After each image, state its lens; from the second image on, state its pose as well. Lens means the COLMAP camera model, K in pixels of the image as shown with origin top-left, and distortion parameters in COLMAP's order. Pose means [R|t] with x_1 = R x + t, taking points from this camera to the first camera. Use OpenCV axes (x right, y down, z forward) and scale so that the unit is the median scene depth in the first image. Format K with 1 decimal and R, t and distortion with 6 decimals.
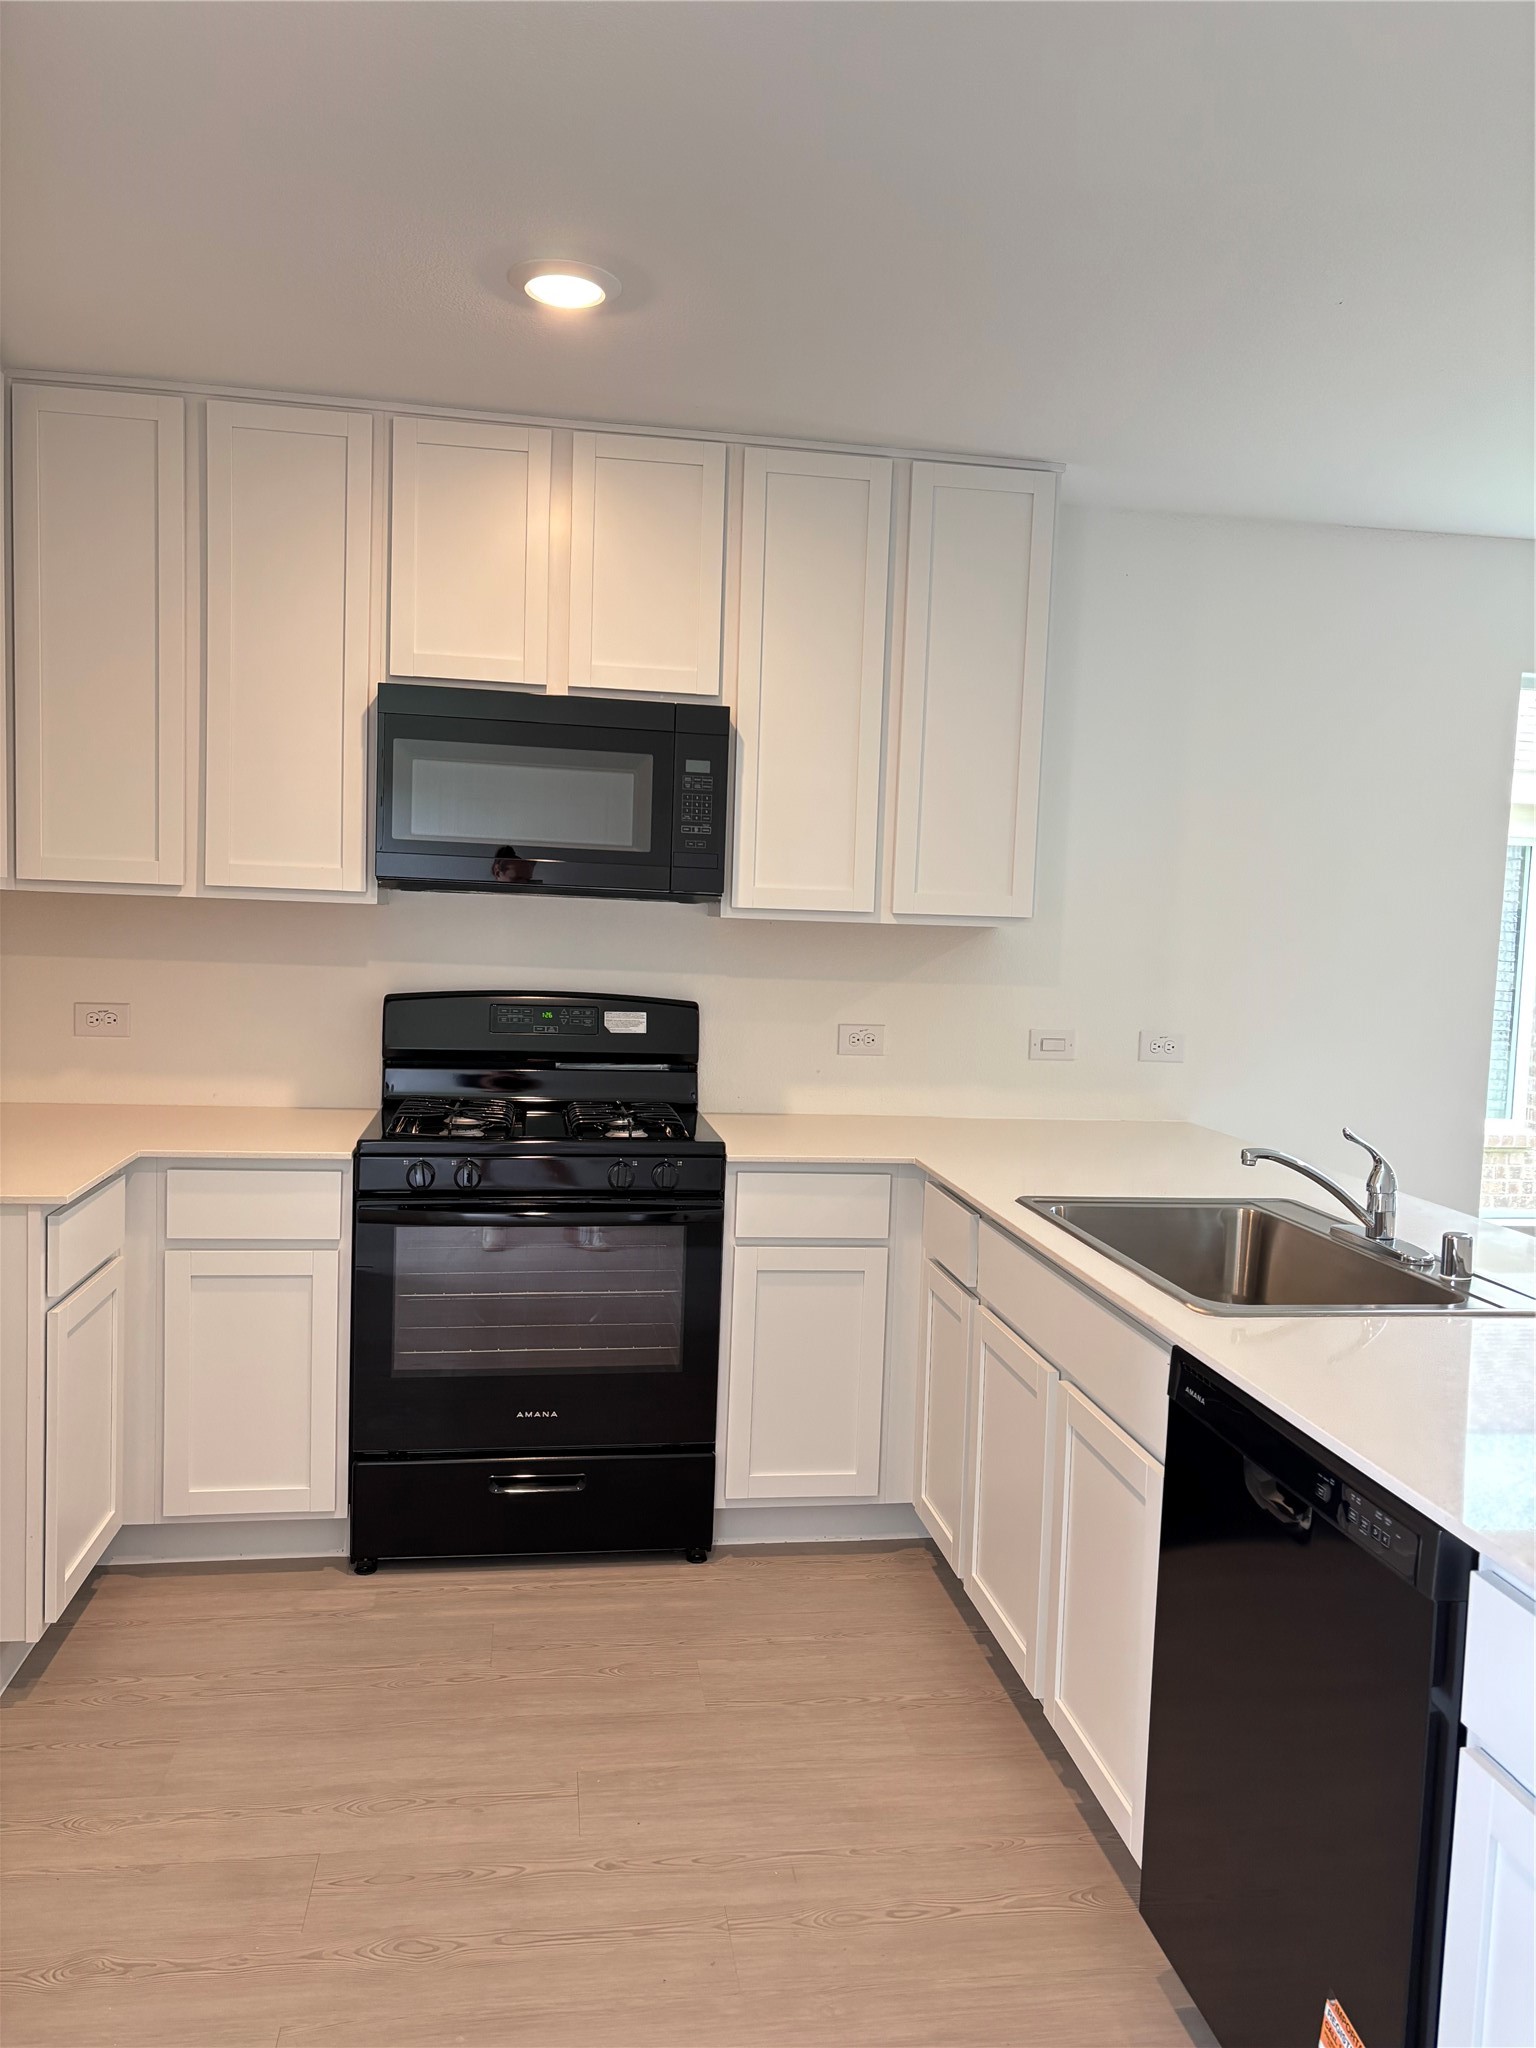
lens RADIAL K [[1529.1, 0, 768.0], [0, 1529.1, 1024.0], [0, 0, 1]] dist [0.071136, -0.052437]
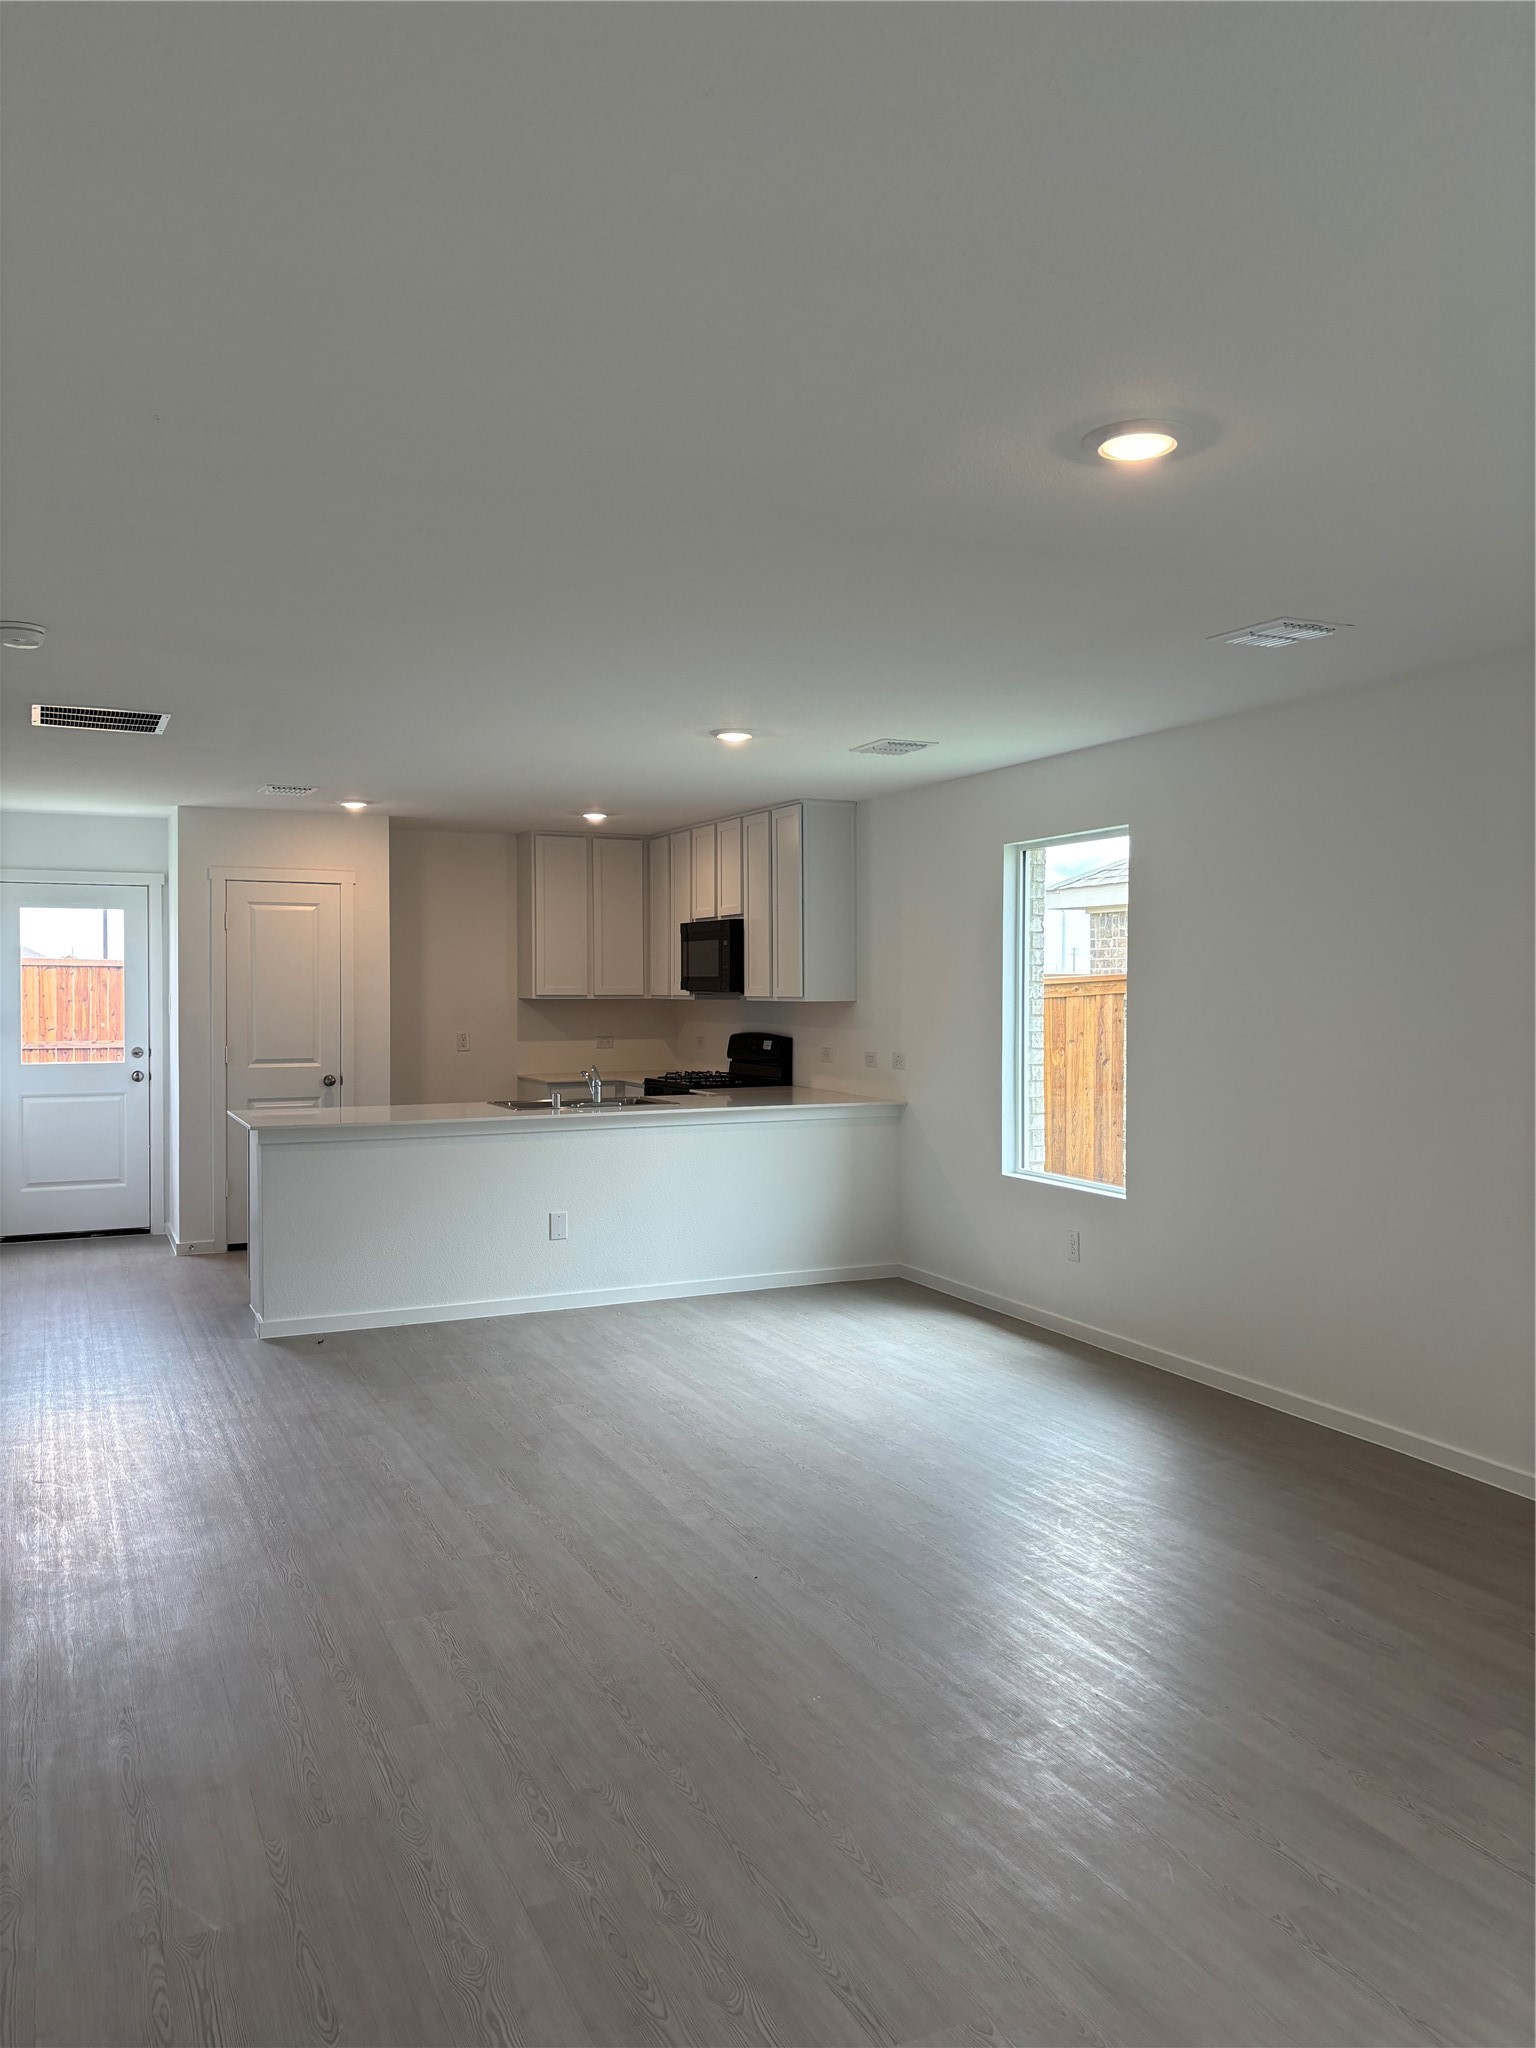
lens RADIAL K [[1541.2, 0, 773.0], [0, 1541.2, 1013.8], [0, 0, 1]] dist [0.050917, -0.050233]
pose [[0.280784, -0.016406, -0.959631, 2.702557], [-0.055955, 0.997873, -0.033432, 0.036689], [0.958139, 0.063083, 0.279269, 0.399766]]
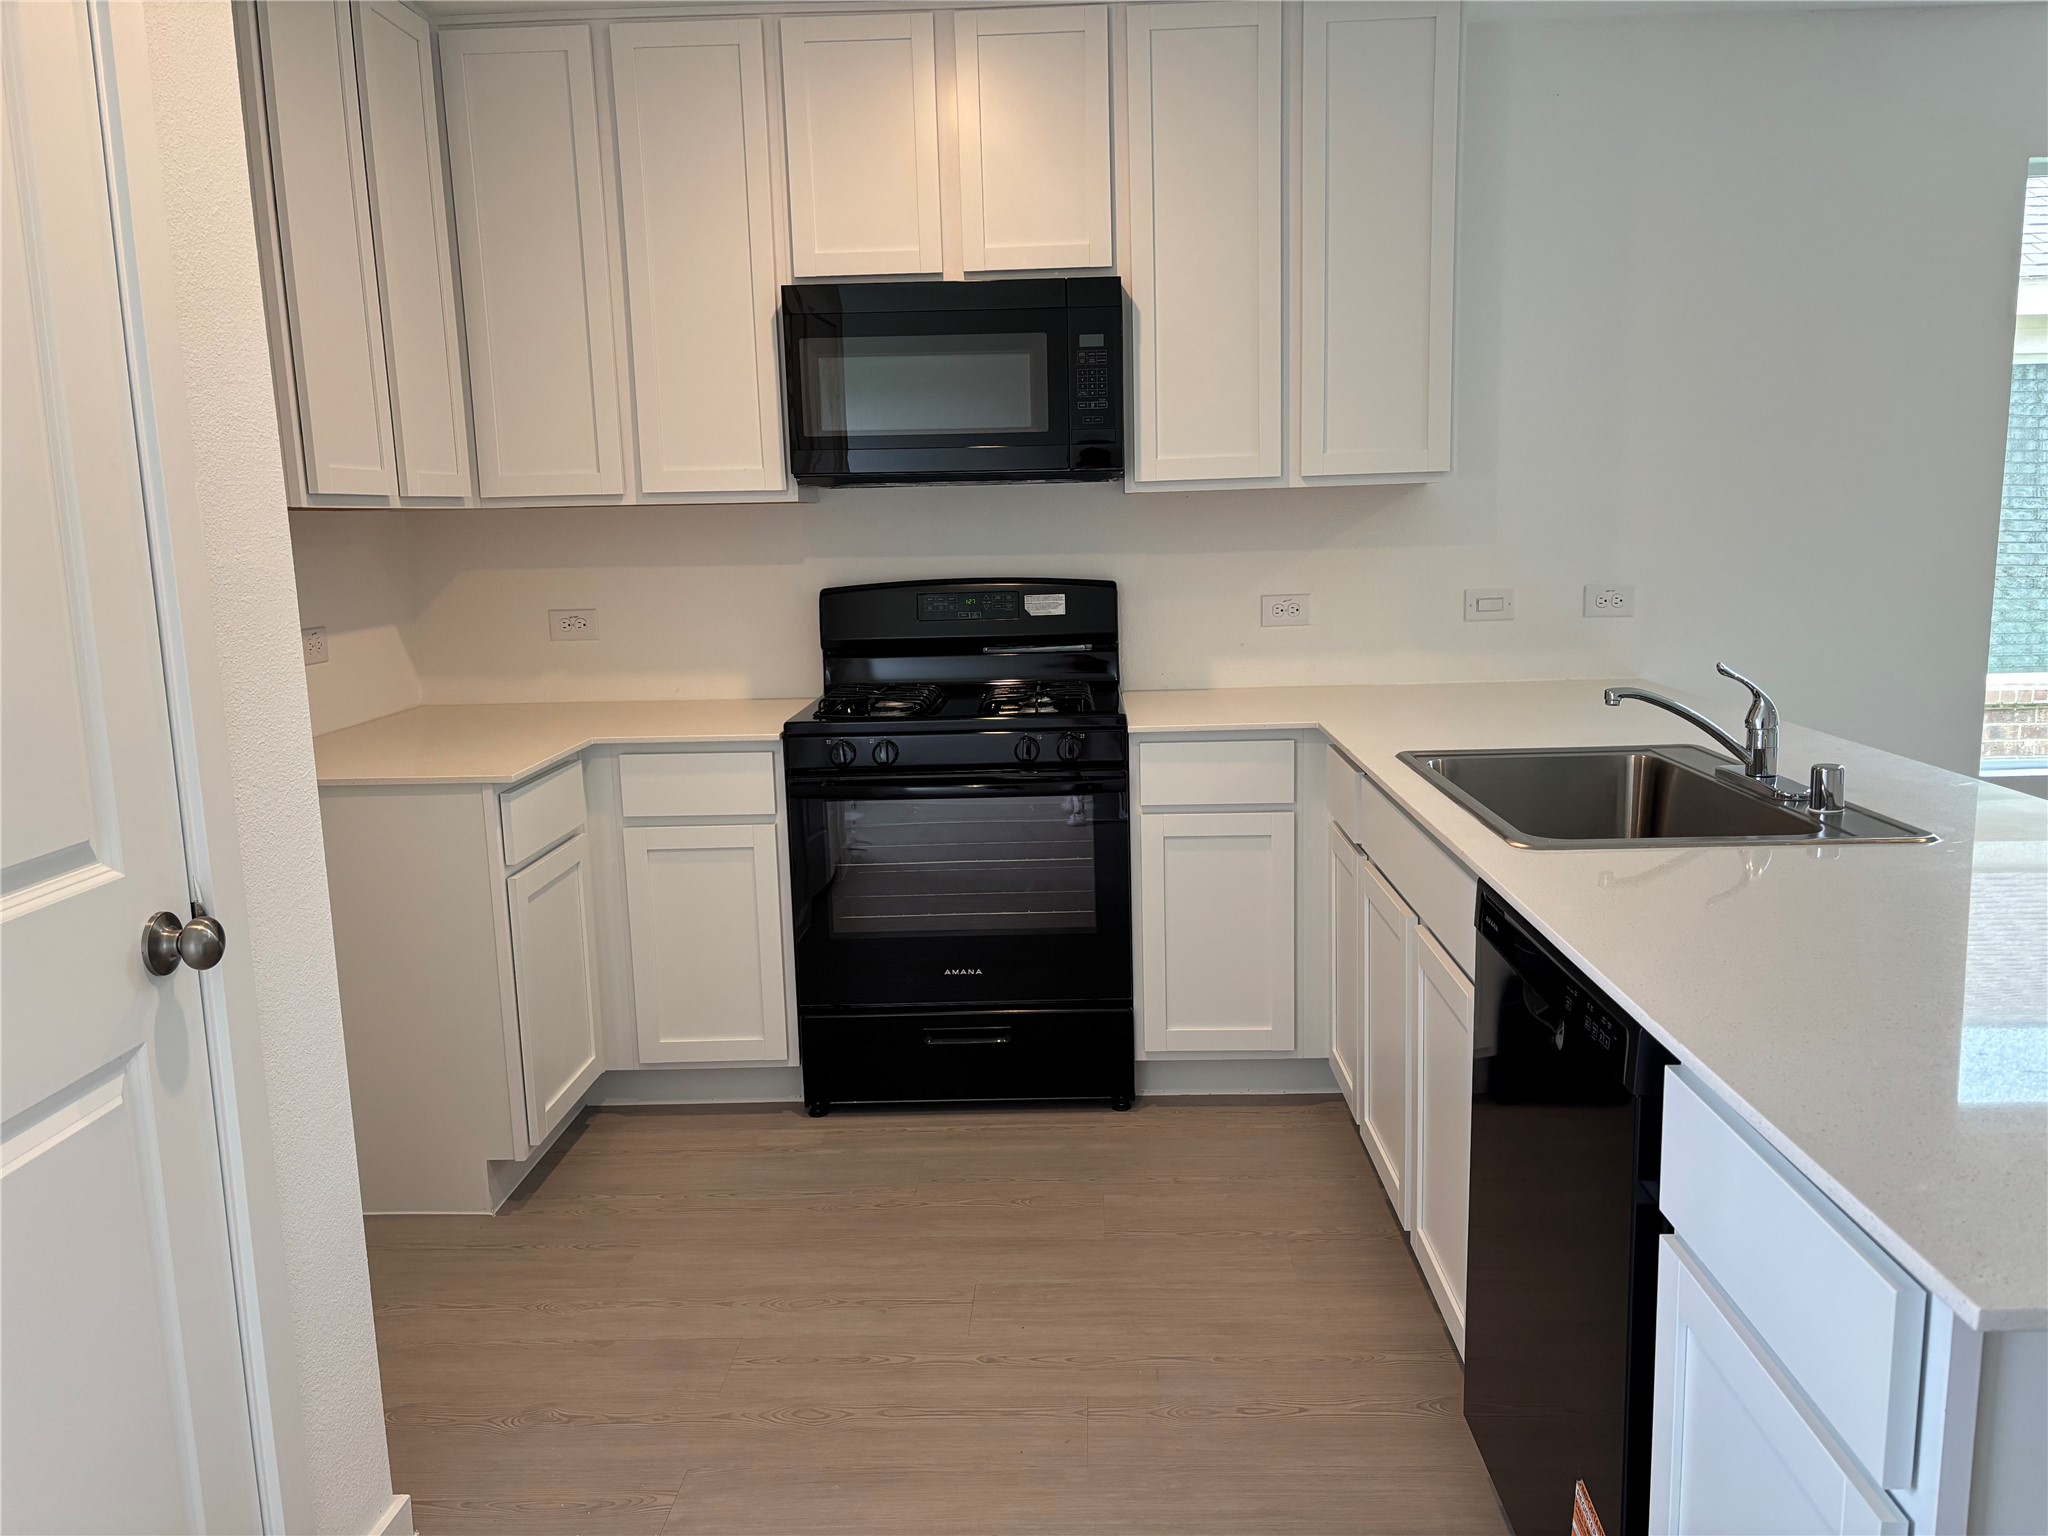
lens RADIAL K [[1541.2, 0, 1025.2], [0, 1541.2, 757.5], [0, 0, 1]] dist [0.050917, -0.050233]
pose [[0.981307, -0.032440, -0.189693, 0.104709], [0.048540, 0.995544, 0.080851, 0.021358], [0.186225, -0.088547, 0.978509, -0.023512]]
